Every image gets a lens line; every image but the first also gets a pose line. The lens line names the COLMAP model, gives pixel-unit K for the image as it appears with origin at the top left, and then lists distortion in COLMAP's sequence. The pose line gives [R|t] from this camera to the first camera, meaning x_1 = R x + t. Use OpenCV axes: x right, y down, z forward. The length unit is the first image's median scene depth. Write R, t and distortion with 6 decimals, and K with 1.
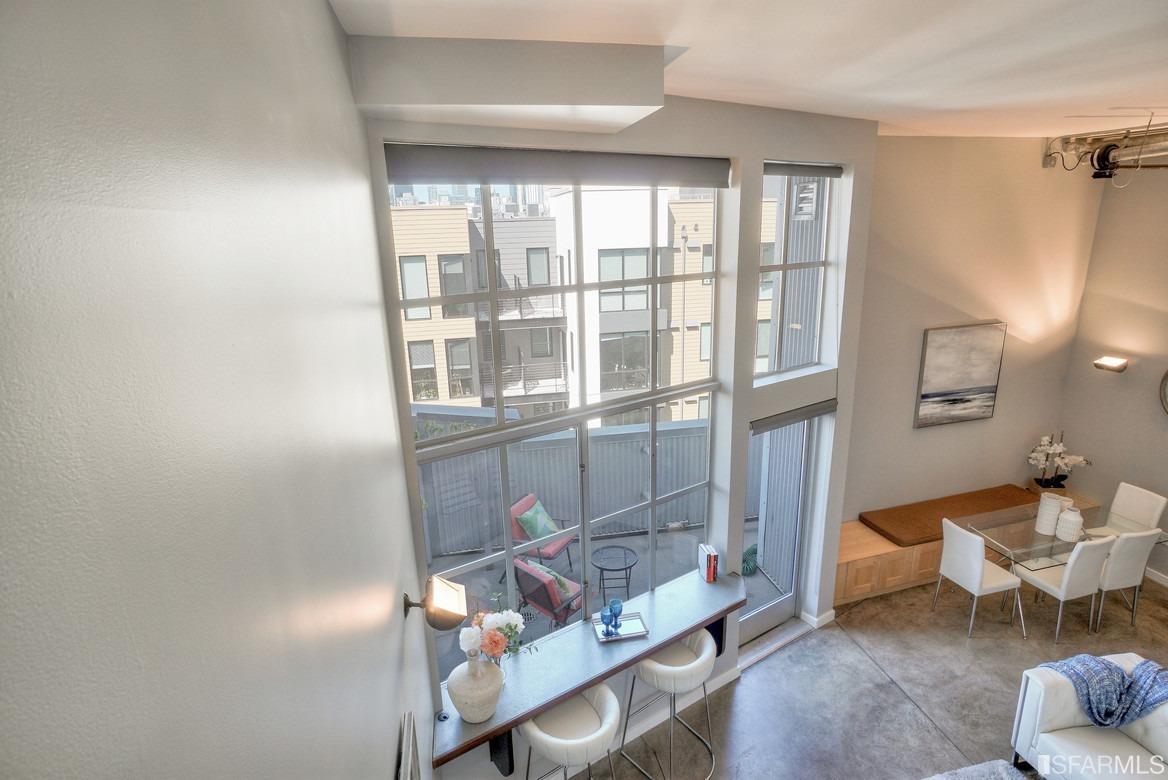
lens RADIAL K [[609.0, 0, 579.5], [0, 609.0, 389.7], [0, 0, 1]] dist [-0.040446, 0.024098]
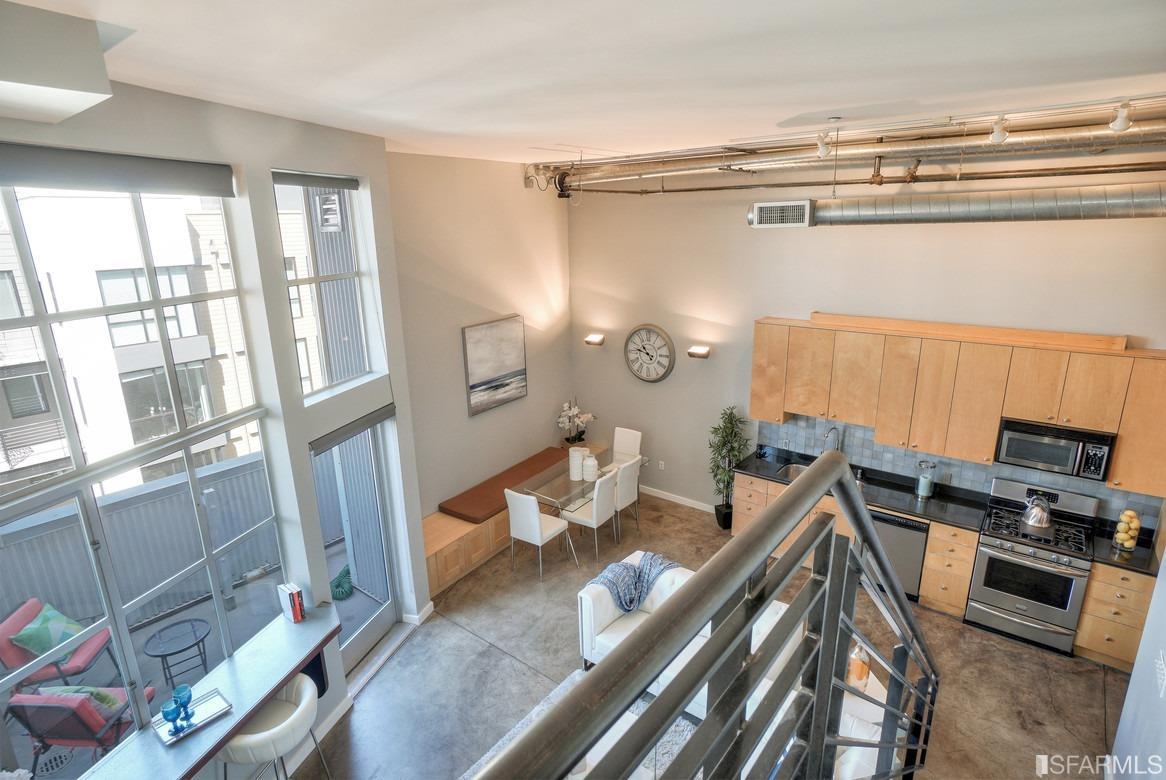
lens RADIAL K [[608.0, 0, 578.8], [0, 608.0, 389.8], [0, 0, 1]] dist [-0.040446, 0.024098]
pose [[0.768513, -0.159747, 0.619571, 0.027335], [0.171228, 0.984361, 0.041411, 0.003696], [-0.616497, 0.074263, 0.783847, -0.007848]]
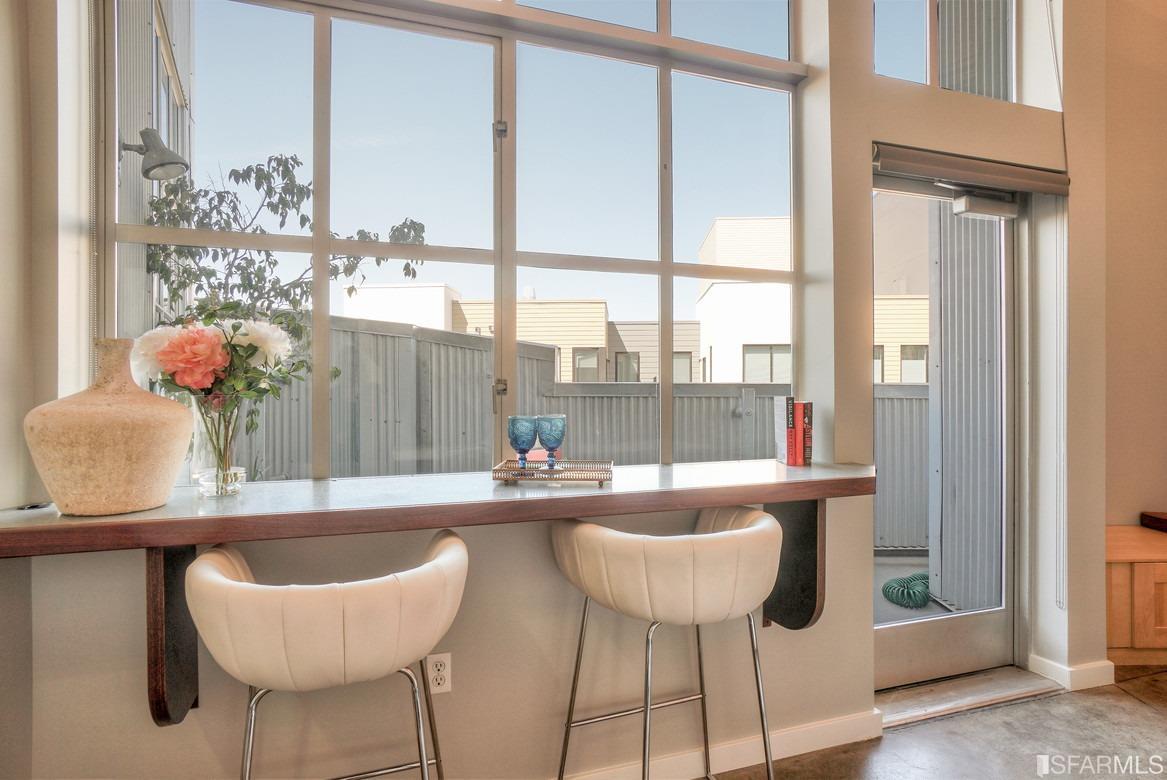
lens RADIAL K [[608.5, 0, 580.6], [0, 608.5, 387.4], [0, 0, 1]] dist [-0.040446, 0.024098]
pose [[0.964323, 0.026731, -0.263377, 0.148607], [-0.095398, 0.963135, -0.251536, 0.328184], [0.246944, 0.267688, 0.931323, 0.426539]]
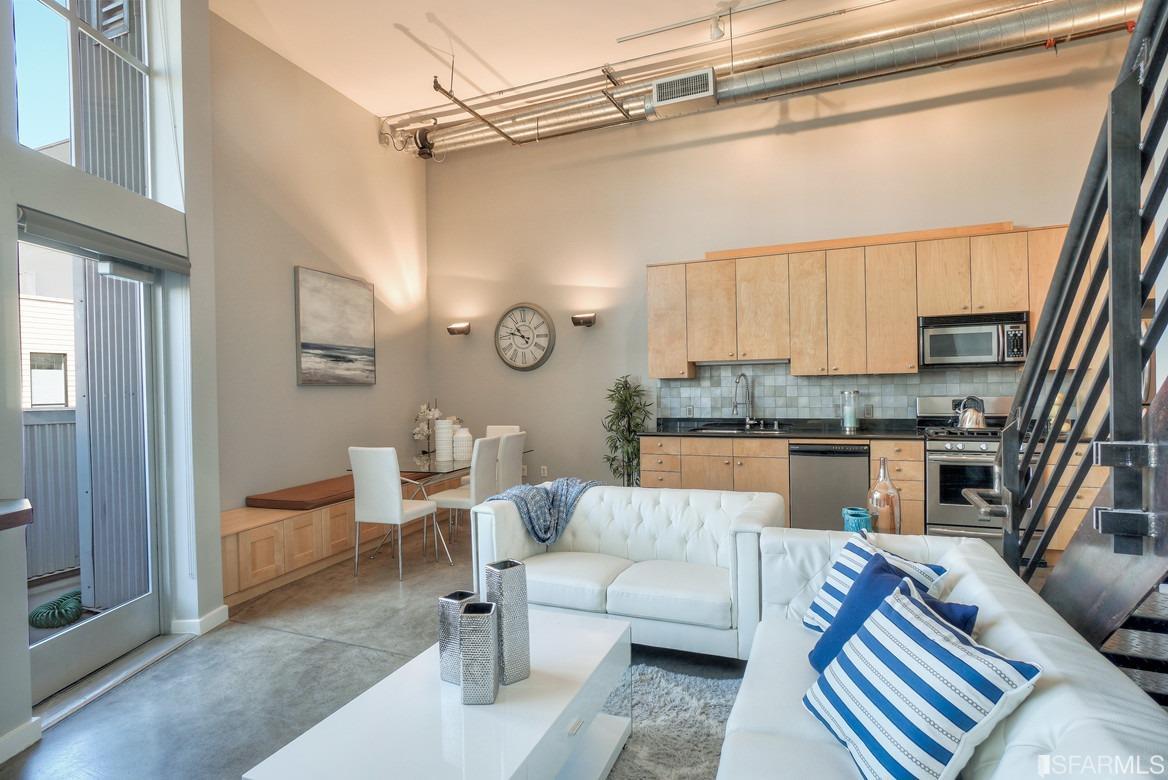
lens RADIAL K [[609.0, 0, 581.5], [0, 609.0, 390.3], [0, 0, 1]] dist [-0.040446, 0.024098]
pose [[0.566945, 0.009857, 0.823697, 0.099076], [0.224181, 0.960341, -0.165795, 0.347583], [-0.792664, 0.278654, 0.542251, 0.271575]]
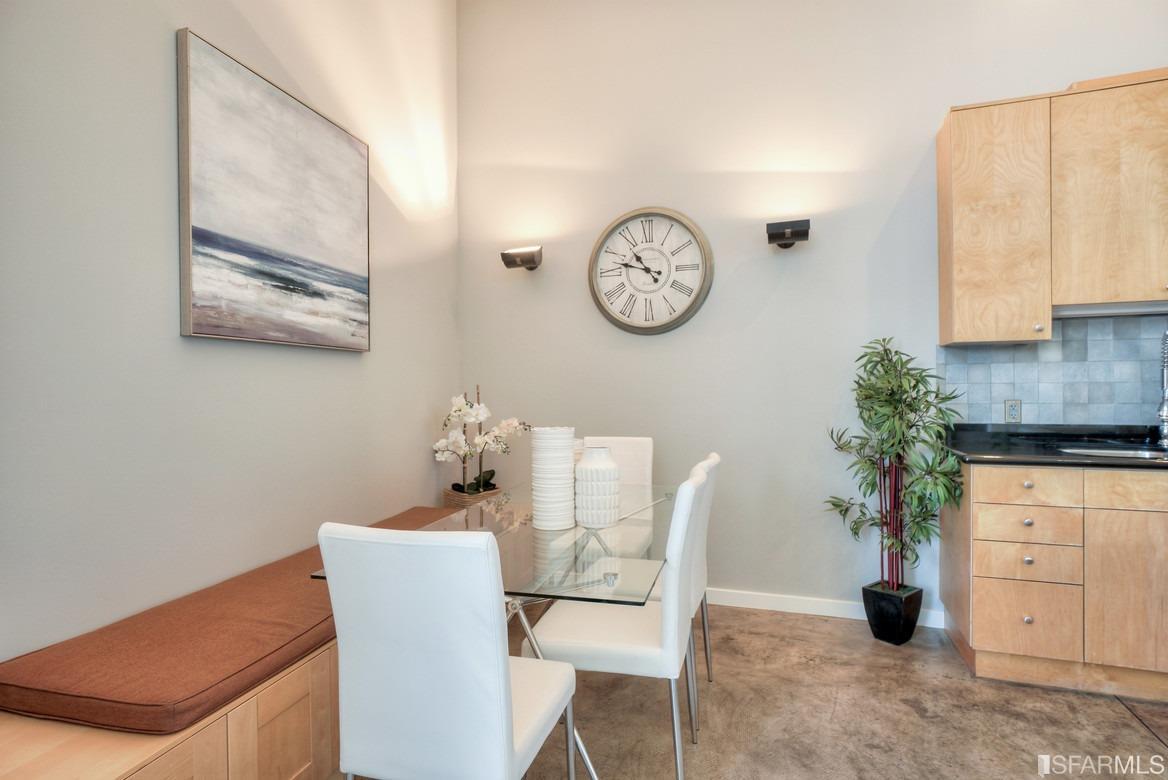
lens RADIAL K [[609.0, 0, 580.0], [0, 609.0, 390.7], [0, 0, 1]] dist [-0.040446, 0.024098]
pose [[0.518043, 0.017577, 0.855174, 0.452621], [0.225603, 0.961579, -0.156429, 0.222496], [-0.825066, 0.273967, 0.494174, 0.781430]]
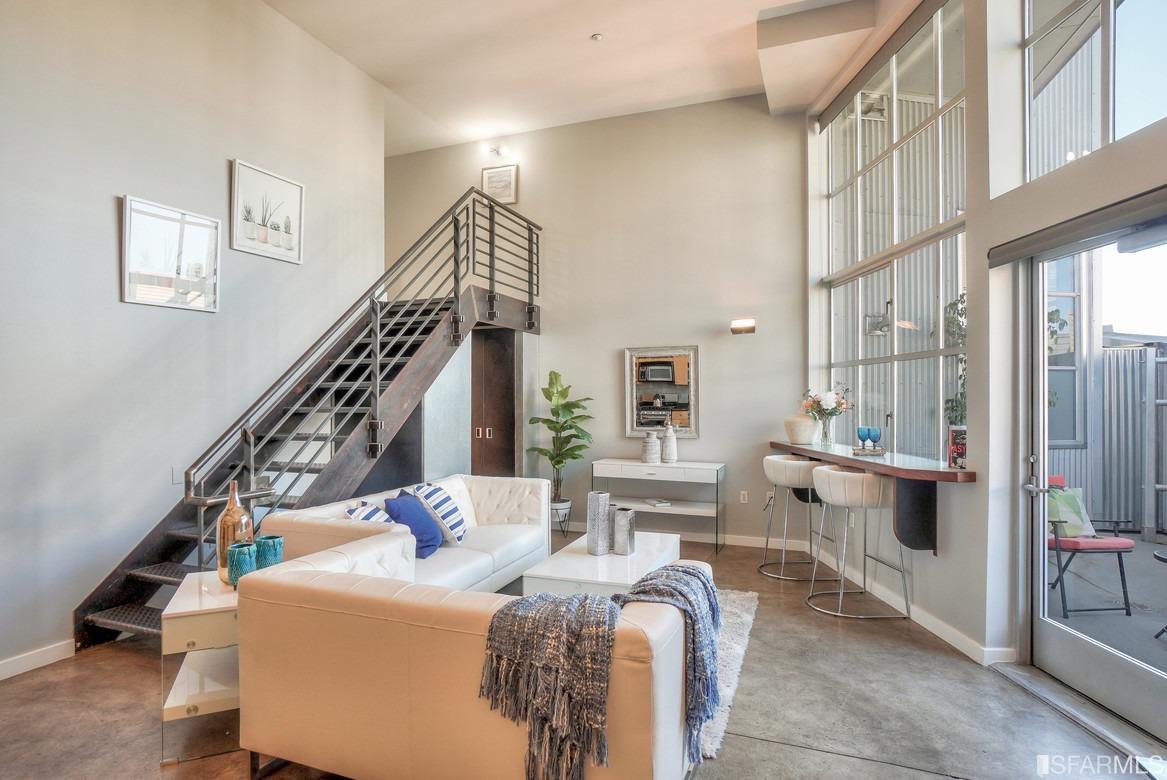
lens RADIAL K [[608.5, 0, 582.9], [0, 608.5, 402.1], [0, 0, 1]] dist [-0.040446, 0.024098]
pose [[-0.542062, 0.025963, -0.839937, 0.918944], [-0.212668, 0.962747, 0.167007, 0.176775], [0.812983, 0.269156, -0.516347, 0.828822]]
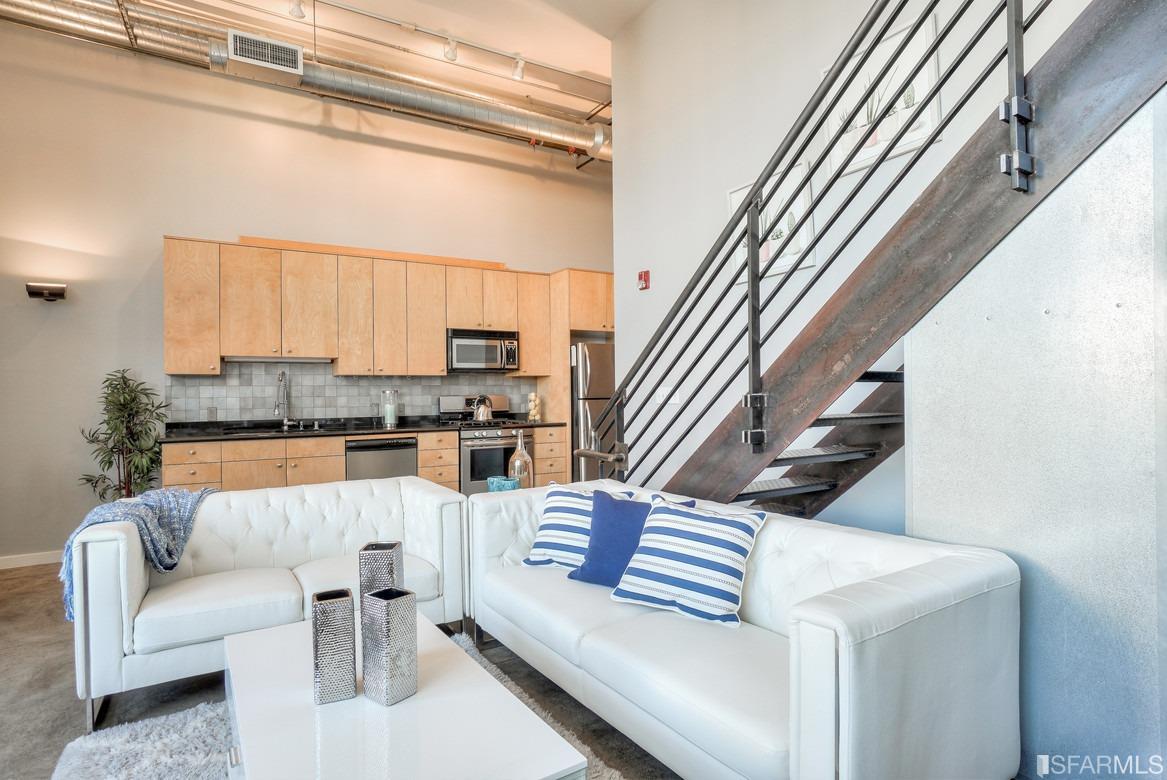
lens RADIAL K [[608.5, 0, 580.1], [0, 608.5, 389.2], [0, 0, 1]] dist [-0.040446, 0.024098]
pose [[-0.342549, 0.037258, 0.938761, 0.032377], [0.272800, 0.960107, 0.061438, 0.307243], [-0.899022, 0.277139, -0.339047, 0.517668]]
